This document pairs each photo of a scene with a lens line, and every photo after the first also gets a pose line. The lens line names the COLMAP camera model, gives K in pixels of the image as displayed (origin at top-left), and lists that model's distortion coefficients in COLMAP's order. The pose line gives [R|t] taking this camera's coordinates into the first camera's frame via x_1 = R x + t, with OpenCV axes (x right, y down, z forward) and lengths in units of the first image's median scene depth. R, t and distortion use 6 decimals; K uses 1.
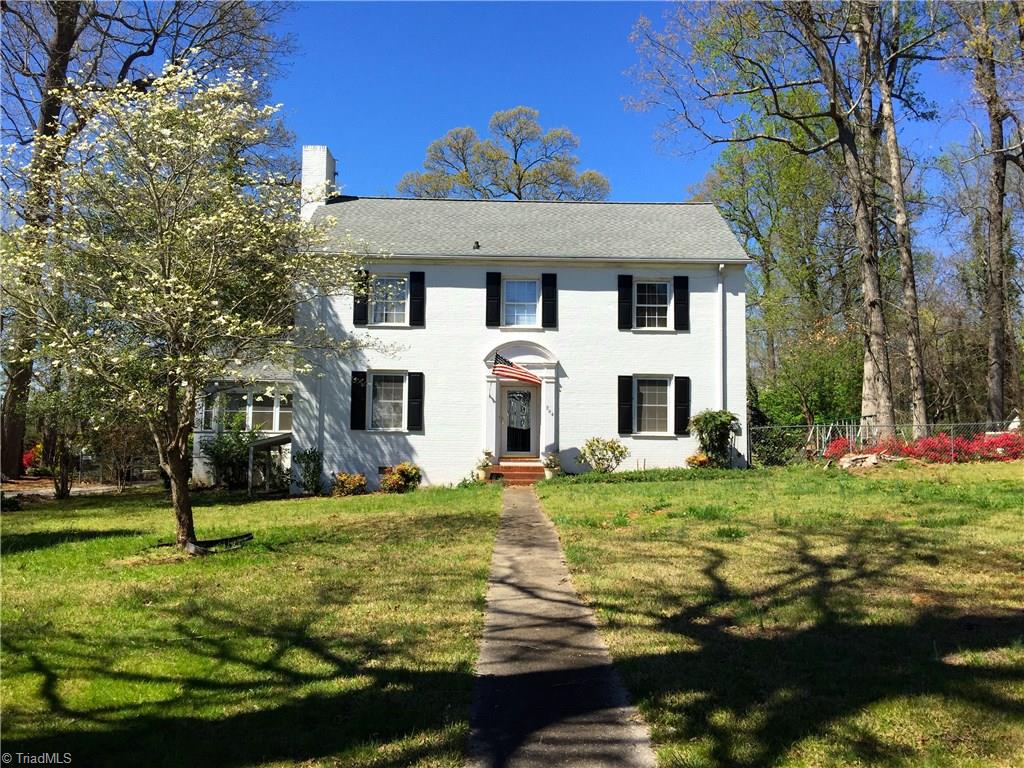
lens RADIAL K [[866.8, 0, 508.9], [0, 866.8, 376.1], [0, 0, 1]] dist [0.041695, -0.063352]
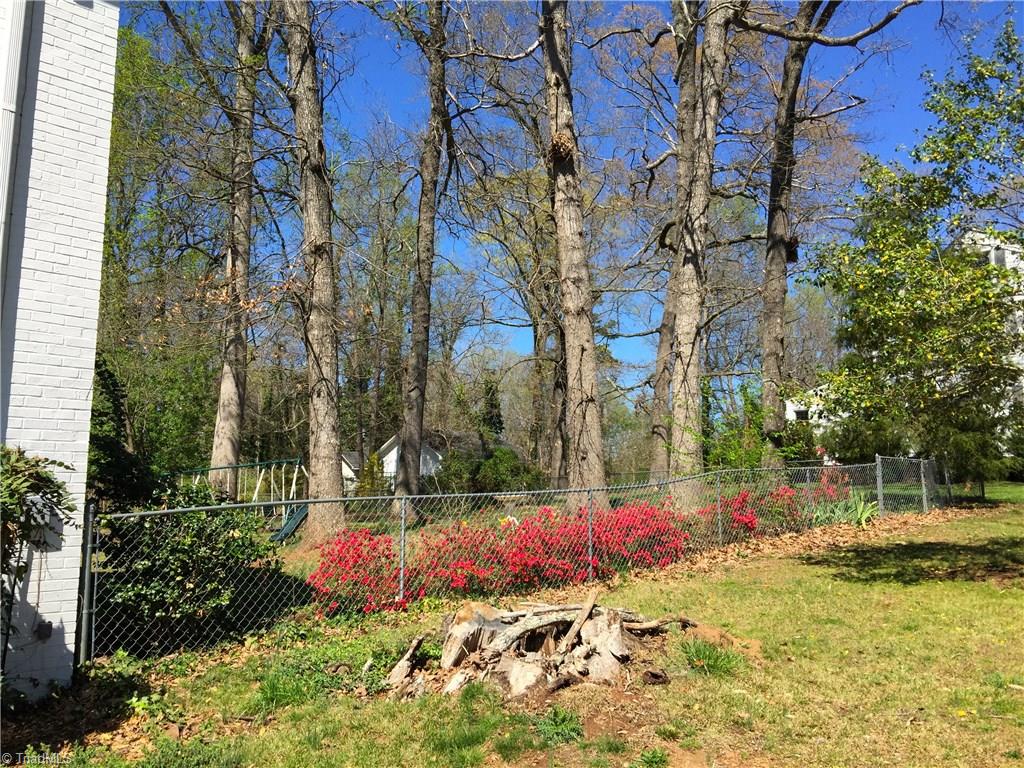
lens RADIAL K [[866.8, 0, 510.9], [0, 866.8, 377.3], [0, 0, 1]] dist [0.041695, -0.063352]
pose [[0.705664, 0.076850, 0.704367, 0.179599], [-0.045738, 0.996968, -0.062951, 0.029862], [-0.707069, 0.012206, 0.707039, 0.734264]]
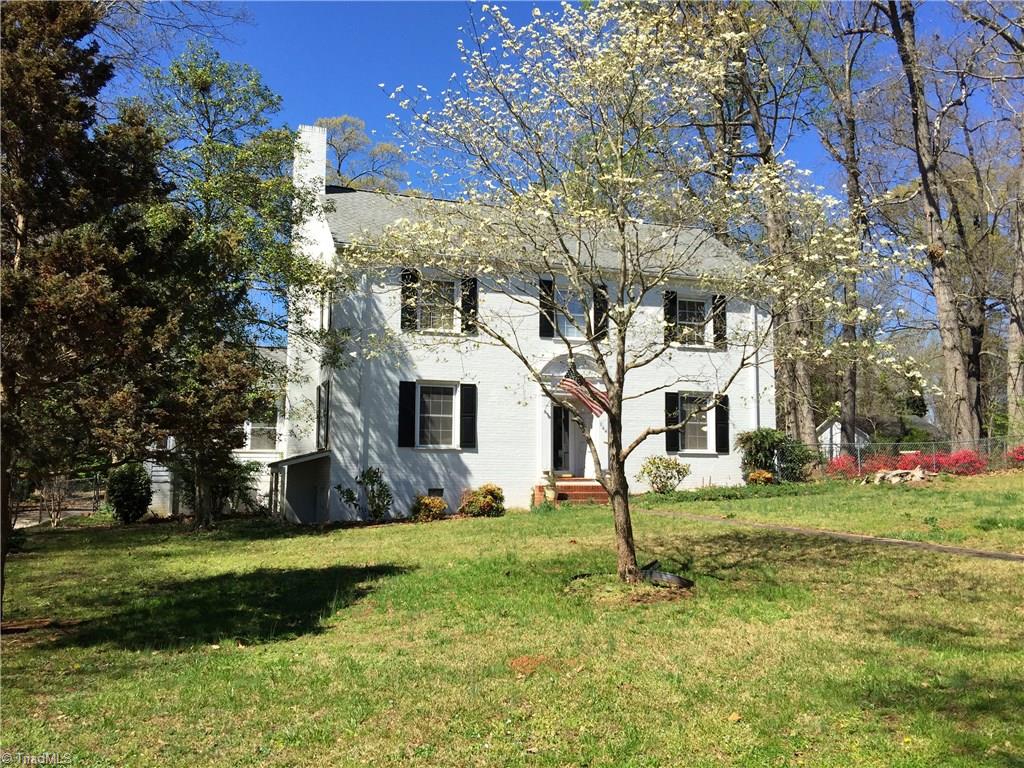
lens RADIAL K [[866.8, 0, 514.4], [0, 866.8, 362.7], [0, 0, 1]] dist [0.041695, -0.063352]
pose [[0.948056, 0.030956, 0.316594, -0.350001], [-0.017141, 0.998779, -0.046327, 0.014586], [-0.317641, 0.038494, 0.947429, 0.121833]]
